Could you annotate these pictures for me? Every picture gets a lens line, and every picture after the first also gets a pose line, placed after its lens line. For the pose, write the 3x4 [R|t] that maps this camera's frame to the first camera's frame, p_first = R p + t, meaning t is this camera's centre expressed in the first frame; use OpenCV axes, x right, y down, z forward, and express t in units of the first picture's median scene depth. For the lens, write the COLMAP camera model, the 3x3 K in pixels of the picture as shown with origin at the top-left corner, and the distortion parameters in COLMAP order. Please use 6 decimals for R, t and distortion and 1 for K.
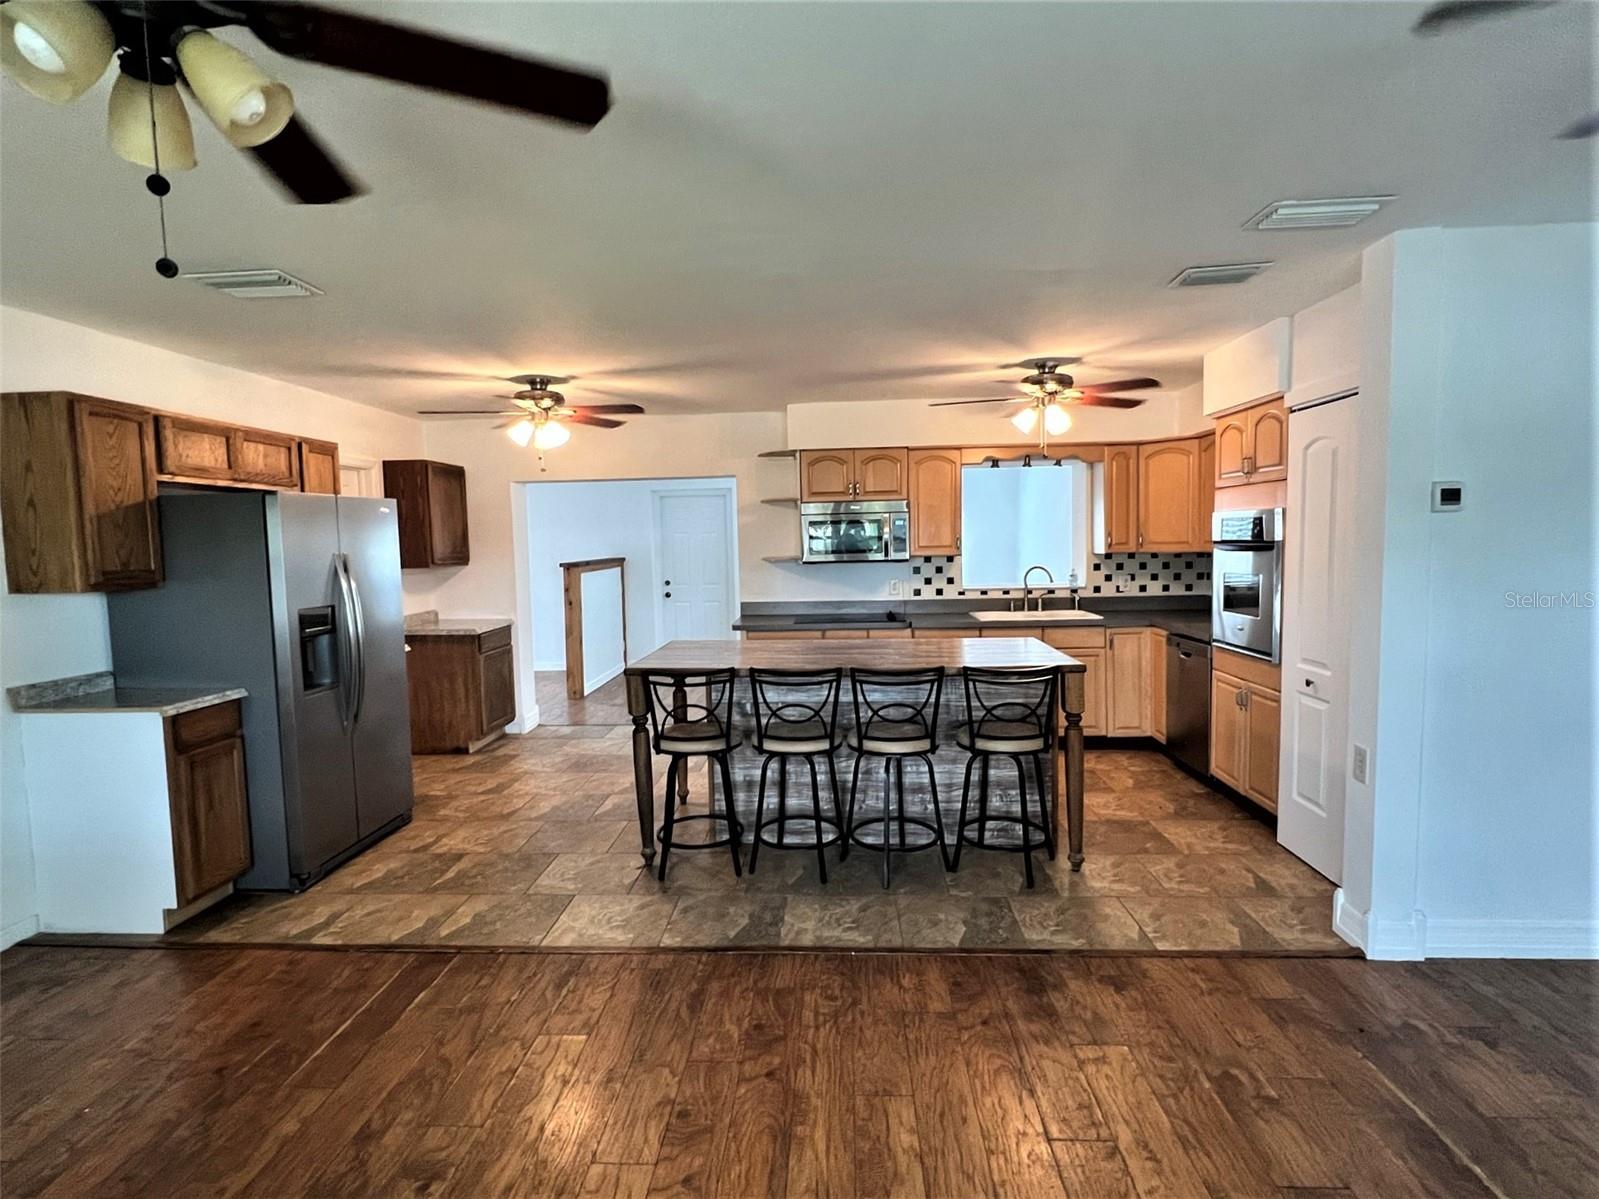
lens RADIAL K [[803.1, 0, 806.9], [0, 803.1, 601.4], [0, 0, 1]] dist [0.004505, -0.003700]
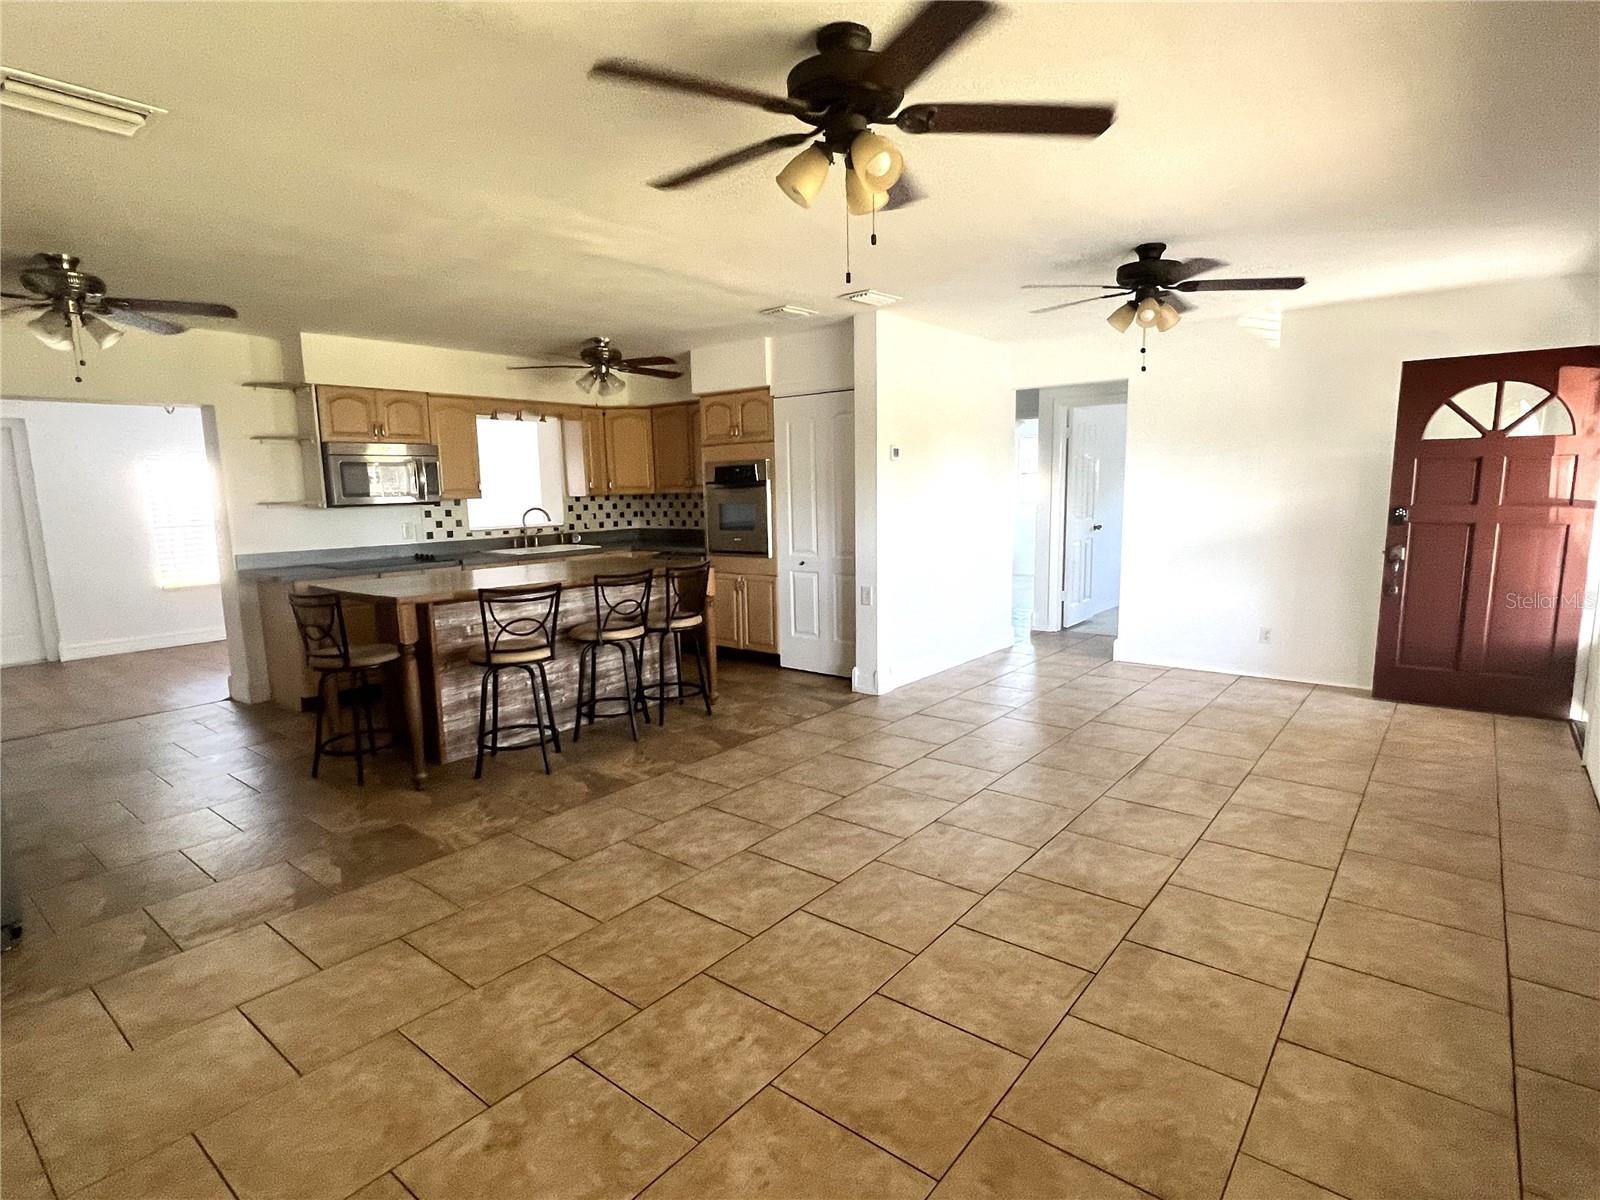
lens RADIAL K [[833.3, 0, 788.4], [0, 833.3, 611.3], [0, 0, 1]] dist [0.004787, -0.003020]
pose [[0.600413, -0.111635, 0.791860, -0.473424], [0.067263, 0.993749, 0.089097, 0.022749], [-0.796856, -0.000232, 0.604169, -0.022744]]
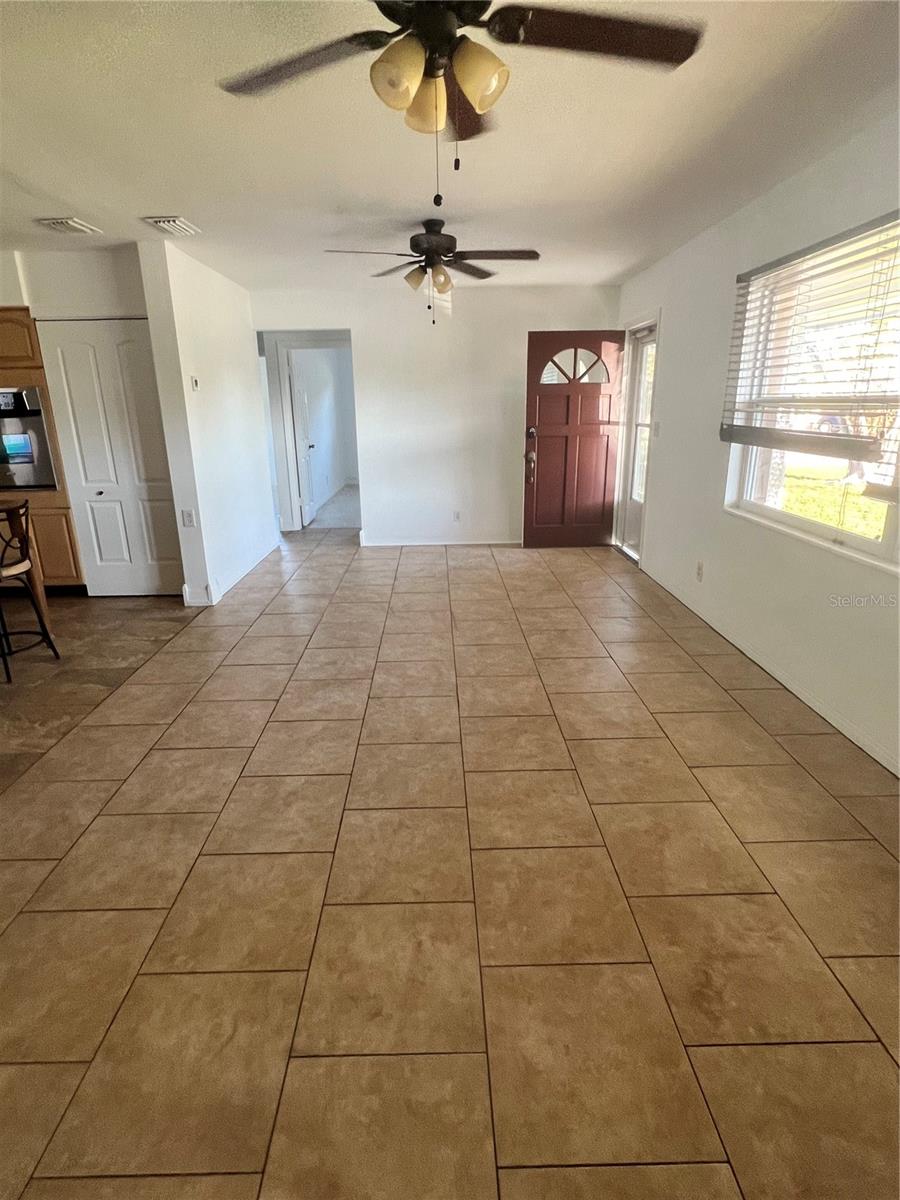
lens RADIAL K [[625.0, 0, 453.9], [0, 625.0, 594.0], [0, 0, 1]] dist [0.004787, -0.003020]
pose [[-0.052205, -0.271343, 0.961066, -0.458447], [0.095081, 0.956656, 0.275262, 0.002657], [-0.994100, 0.105749, -0.024143, 0.178930]]
